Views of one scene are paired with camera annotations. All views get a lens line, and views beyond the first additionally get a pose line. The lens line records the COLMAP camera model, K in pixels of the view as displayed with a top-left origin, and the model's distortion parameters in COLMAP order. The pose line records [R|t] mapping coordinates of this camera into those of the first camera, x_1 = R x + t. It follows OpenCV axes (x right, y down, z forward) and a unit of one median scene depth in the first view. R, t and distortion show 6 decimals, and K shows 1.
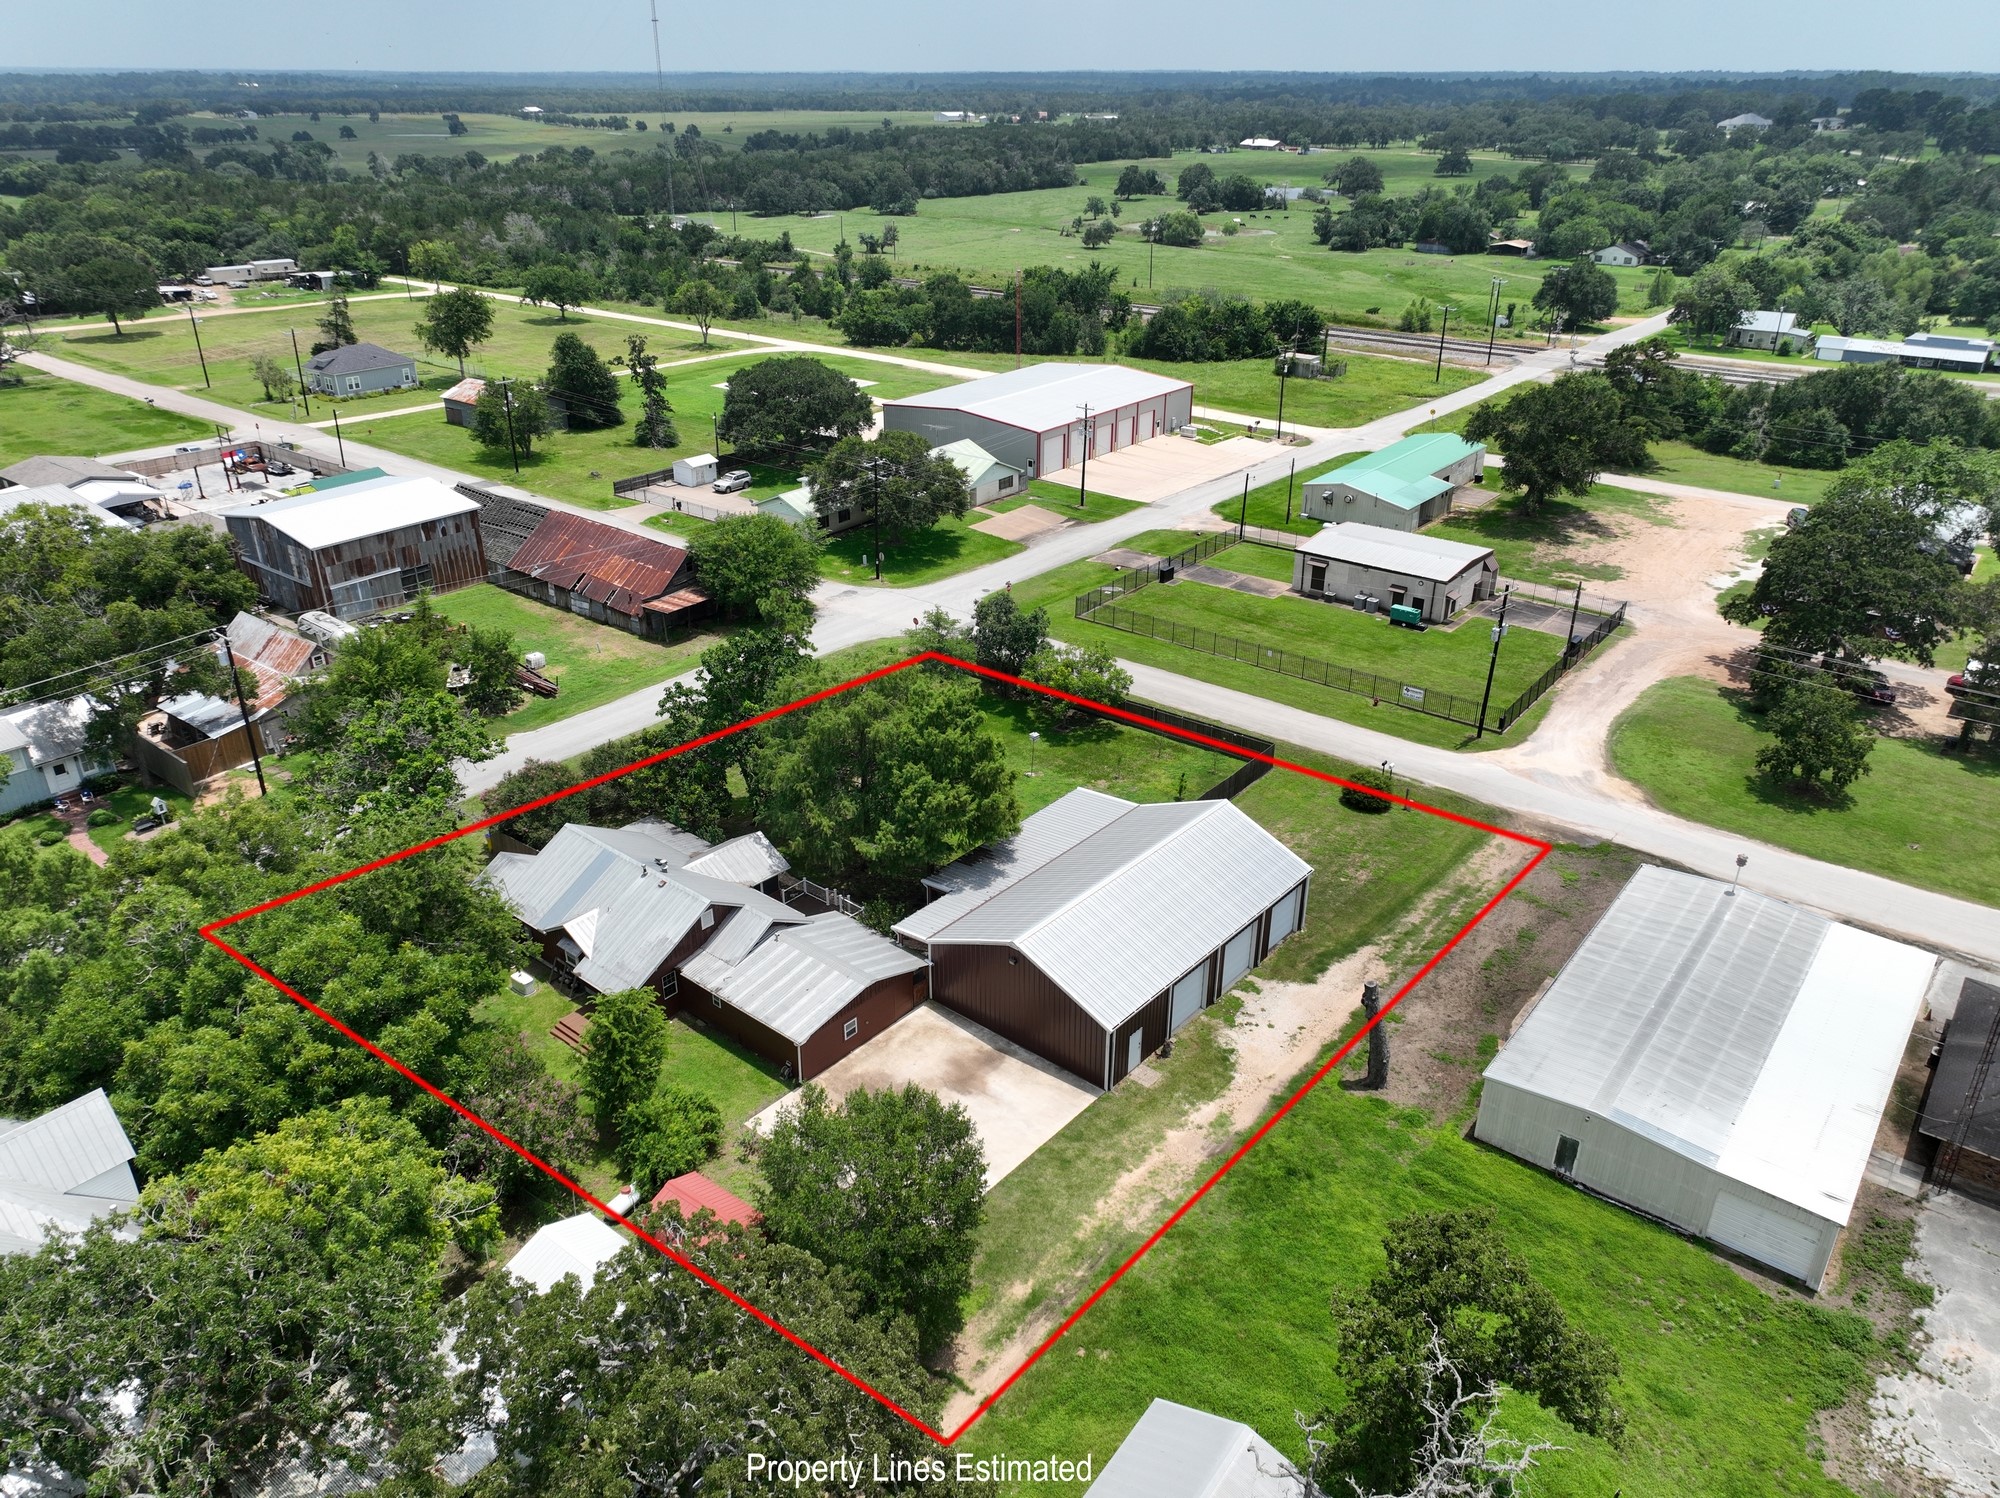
lens RADIAL K [[1407.4, 0, 1004.6], [0, 1407.4, 741.5], [0, 0, 1]] dist [-0.006271, 0.023285]
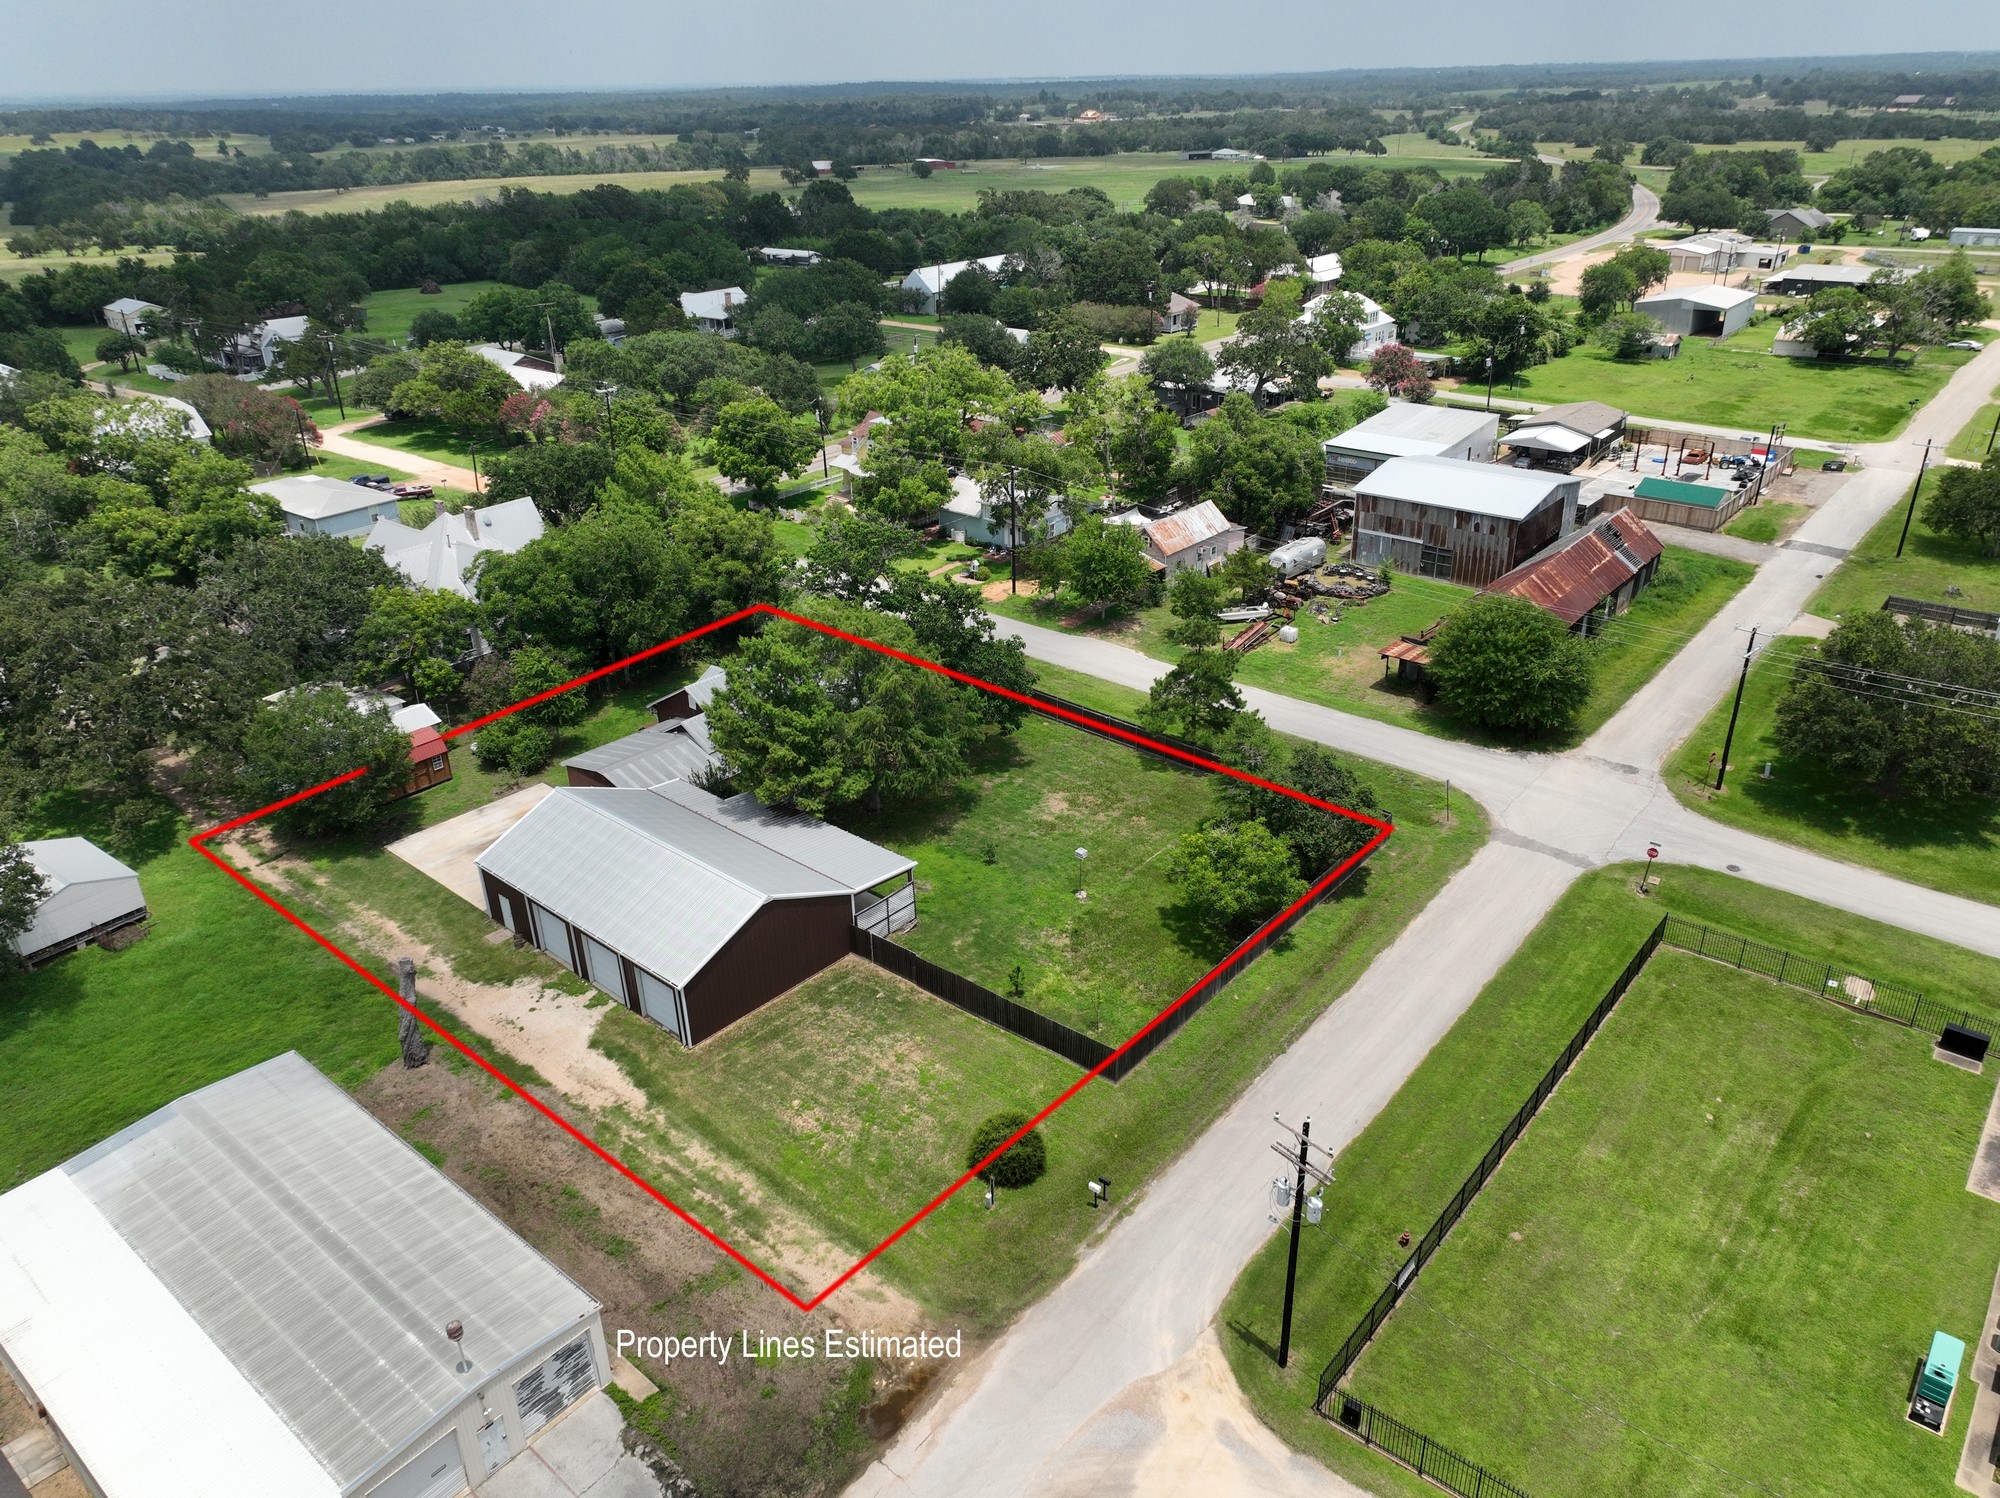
lens RADIAL K [[1407.4, 0, 1004.6], [0, 1407.4, 741.5], [0, 0, 1]] dist [-0.006271, 0.023285]
pose [[-0.024249, 0.427895, -0.903503, 0.597869], [-0.413423, 0.818575, 0.398769, -0.297366], [0.910216, 0.383199, 0.157052, 0.628753]]
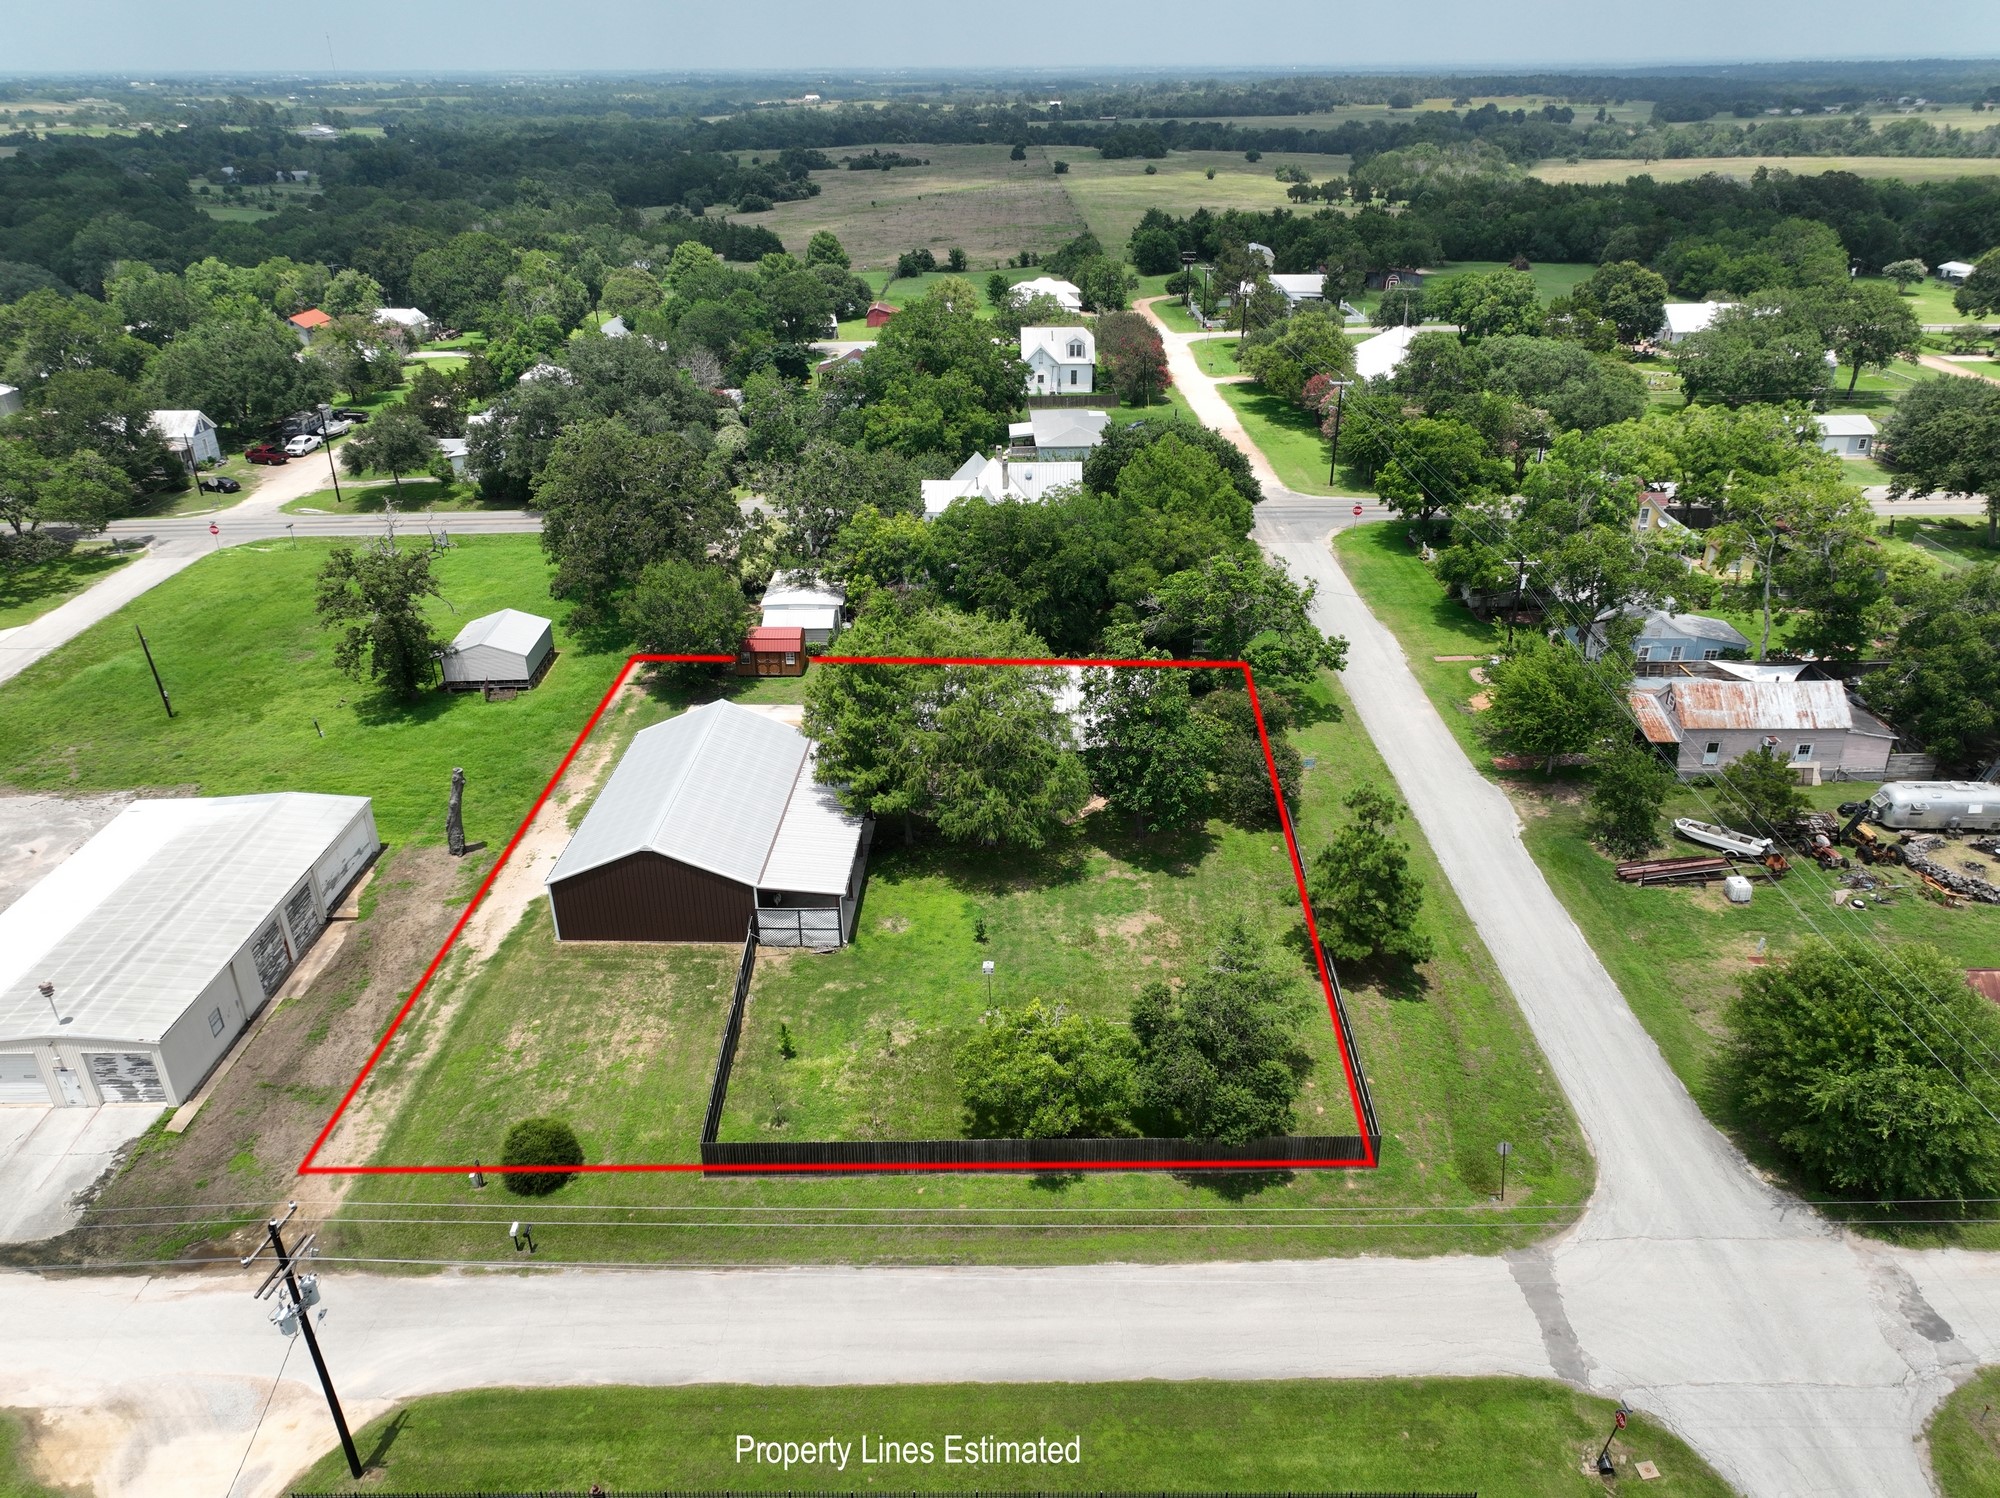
lens RADIAL K [[1407.4, 0, 1004.6], [0, 1407.4, 741.5], [0, 0, 1]] dist [-0.006271, 0.023285]
pose [[-0.787243, 0.272105, -0.553359, 0.306411], [-0.260032, 0.667196, 0.698021, -0.470614], [0.559134, 0.693404, -0.454489, 0.989173]]
